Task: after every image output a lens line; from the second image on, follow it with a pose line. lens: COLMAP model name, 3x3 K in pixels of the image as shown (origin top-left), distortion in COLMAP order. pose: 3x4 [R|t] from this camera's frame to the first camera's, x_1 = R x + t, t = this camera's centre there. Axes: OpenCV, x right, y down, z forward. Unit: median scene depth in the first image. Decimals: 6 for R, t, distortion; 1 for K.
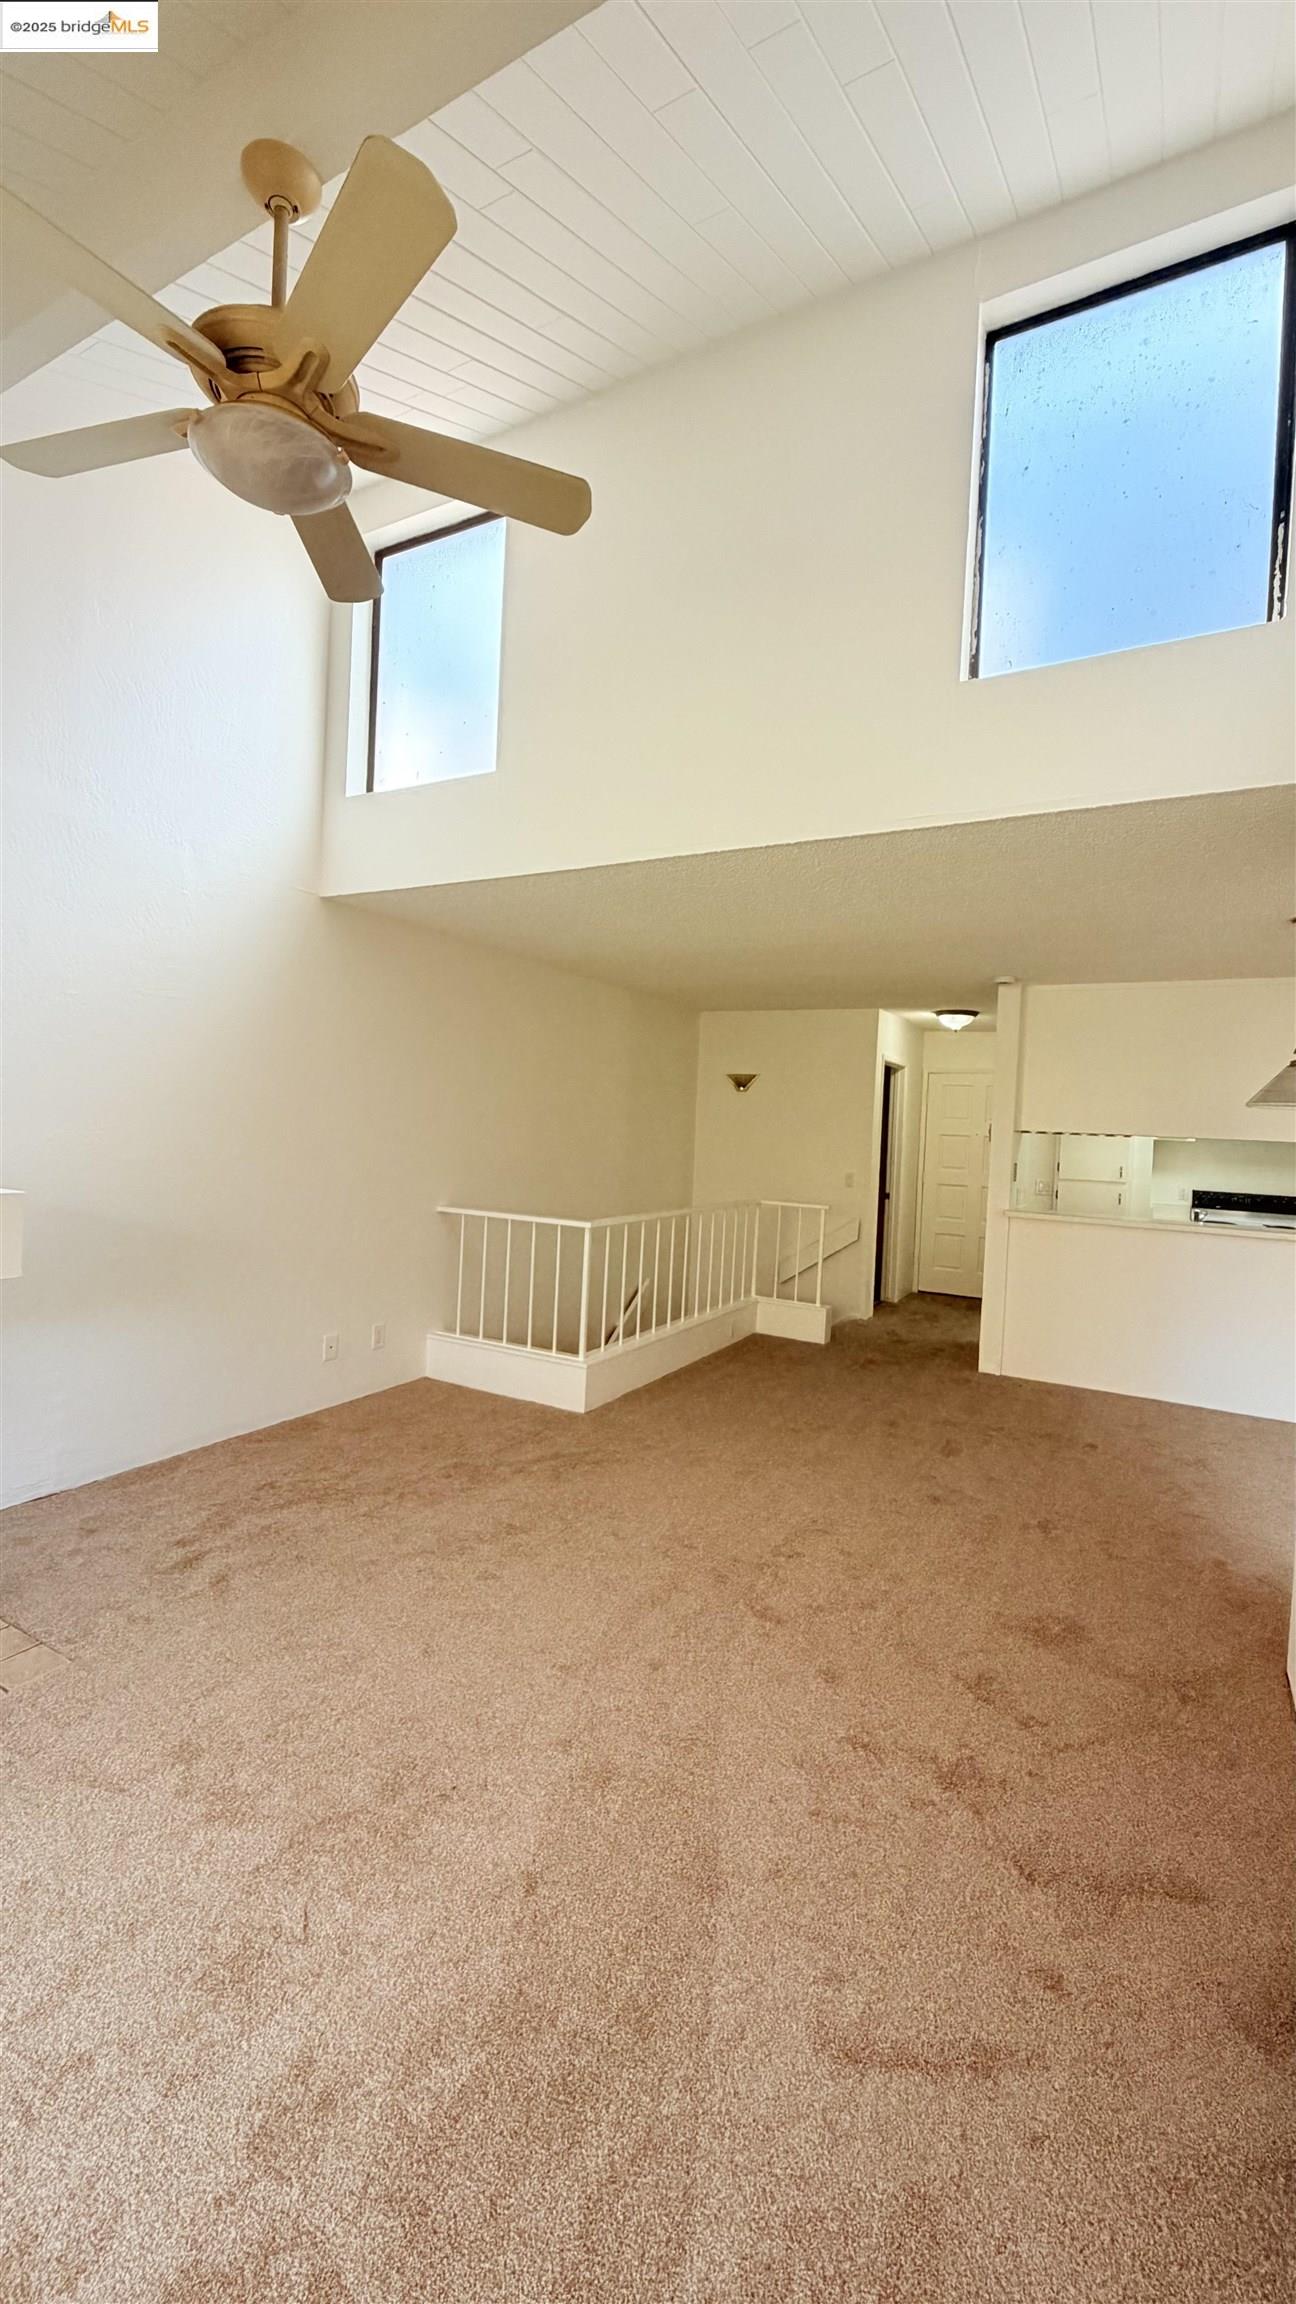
lens RADIAL K [[911.9, 0, 653.2], [0, 911.9, 1144.7], [0, 0, 1]] dist [0.001892, 0.000136]
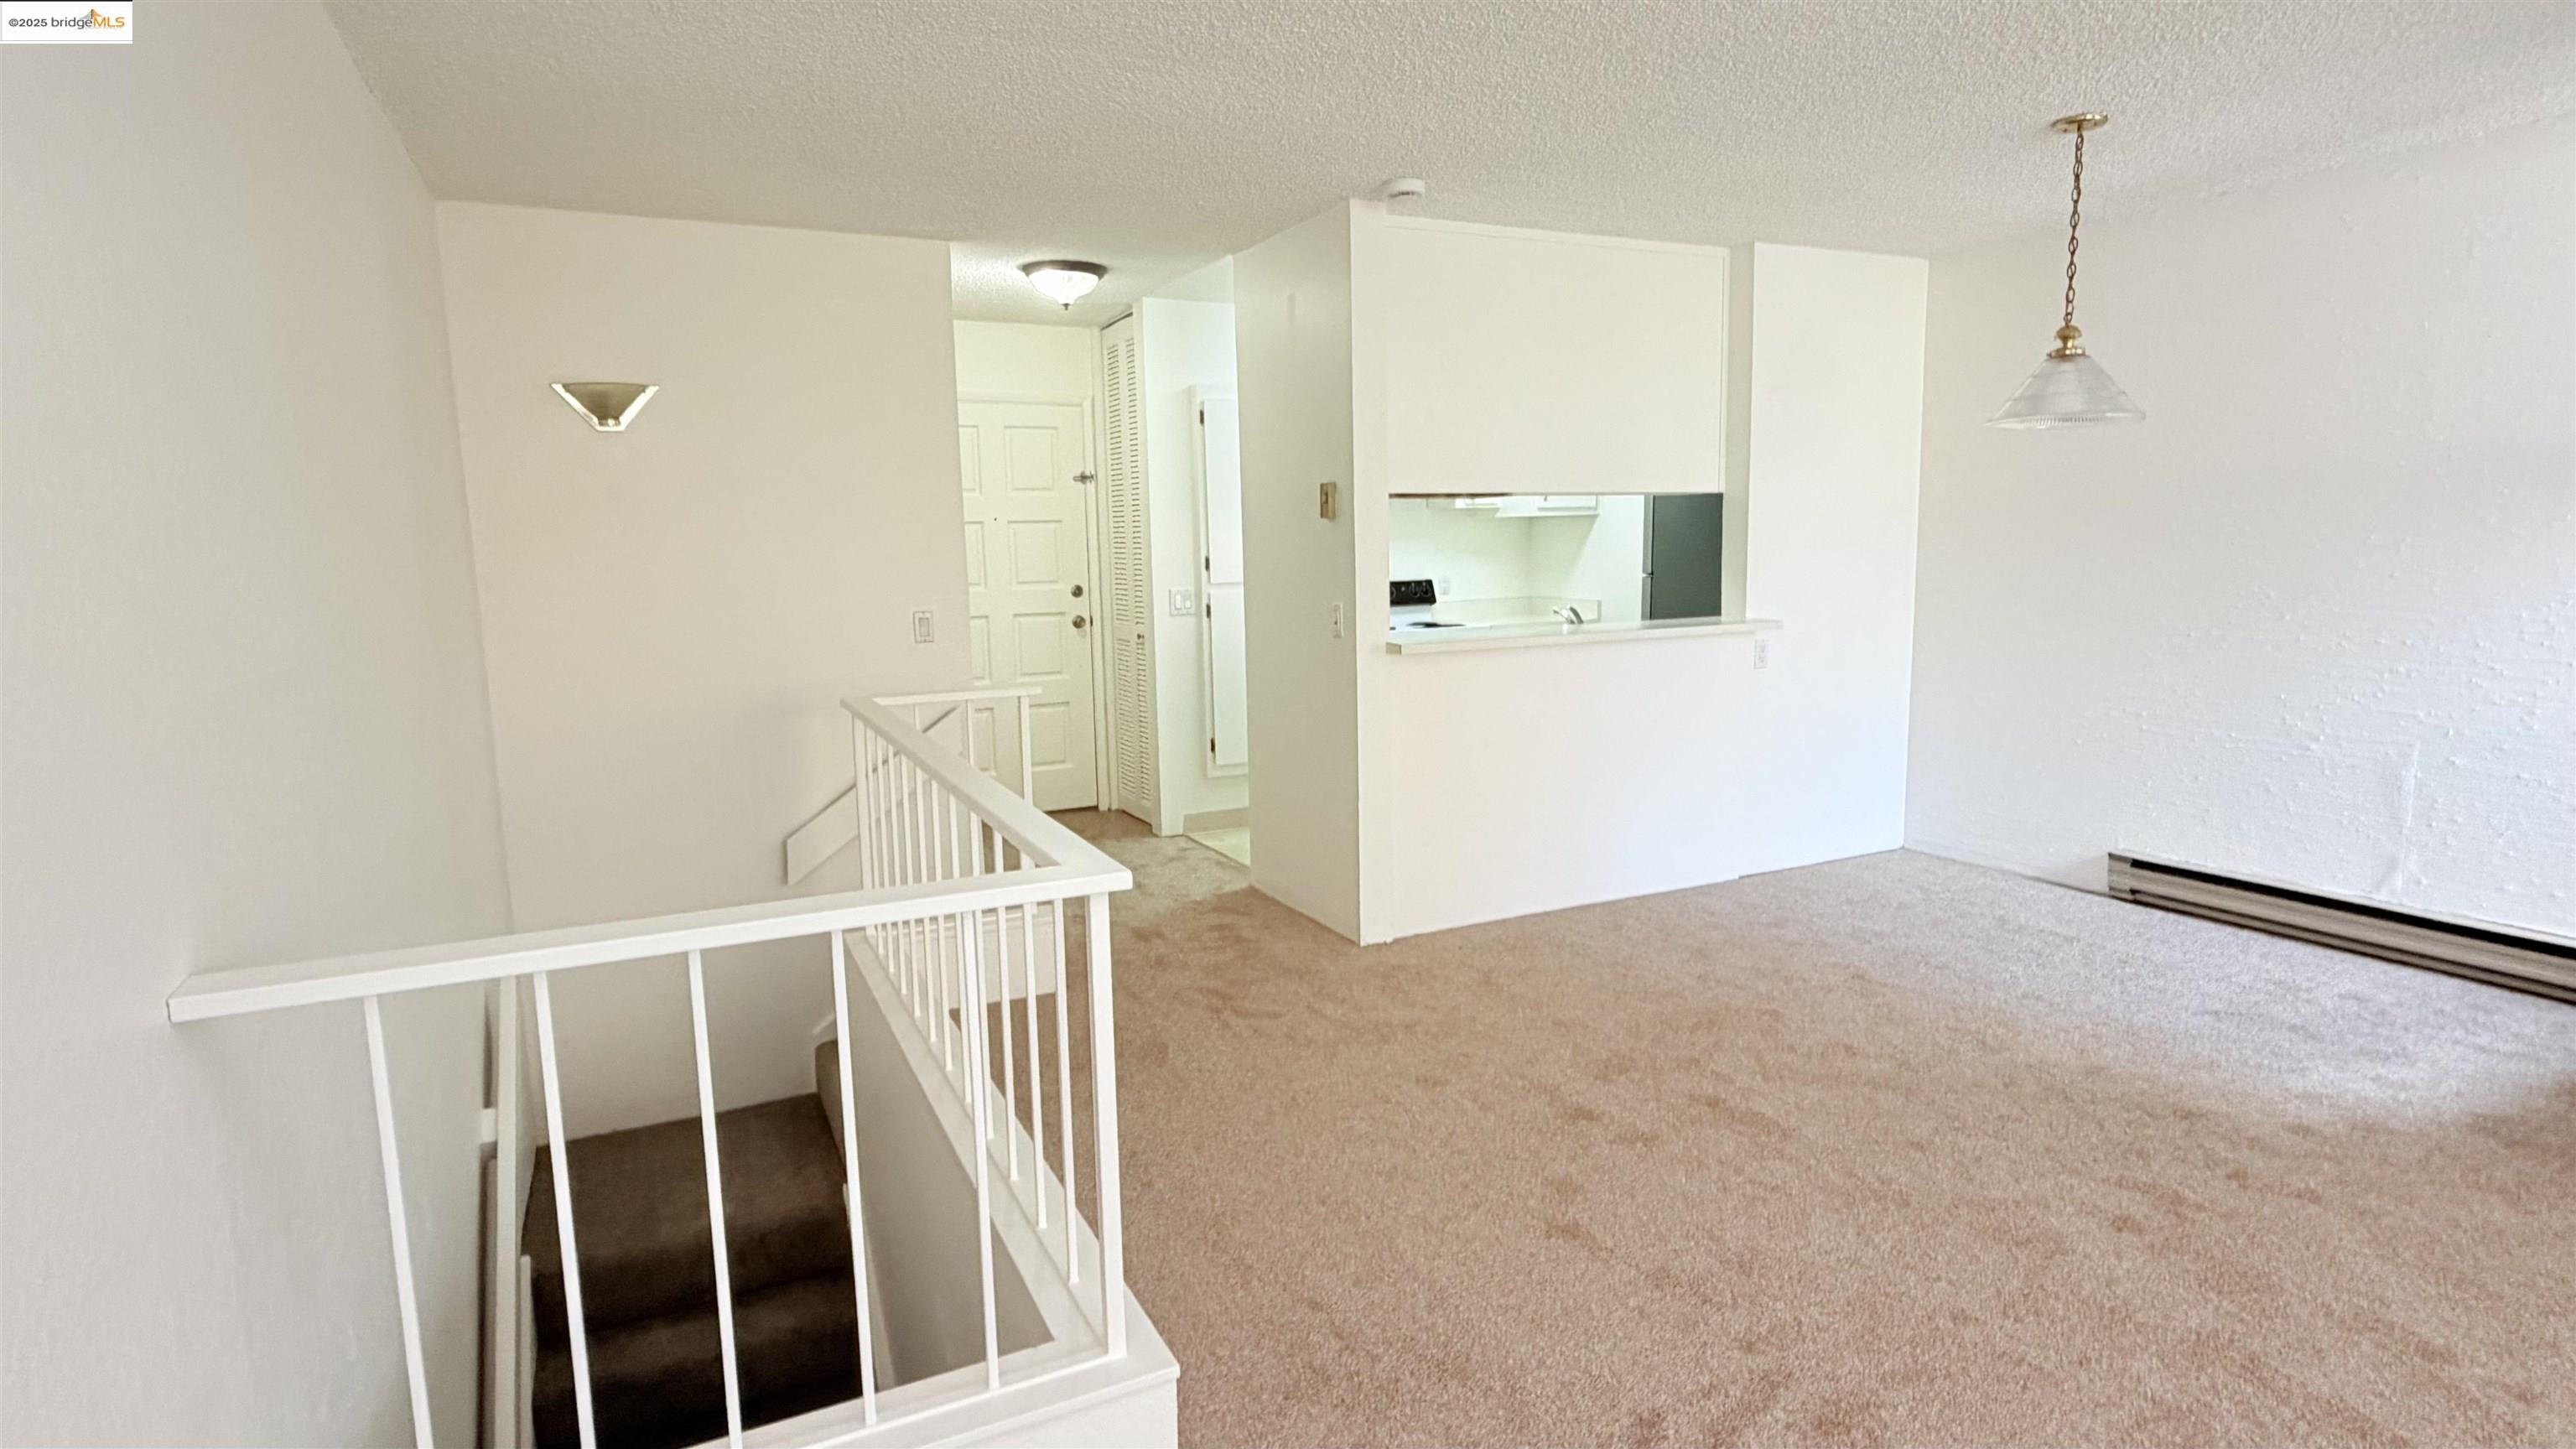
lens RADIAL K [[1293.3, 0, 1288.0], [0, 1293.3, 724.5], [0, 0, 1]] dist [-0.000729, -0.000175]
pose [[0.569814, -0.171704, 0.803636, -0.407935], [0.064061, 0.984233, 0.164868, -0.014227], [-0.819273, -0.042462, 0.571829, 0.951172]]
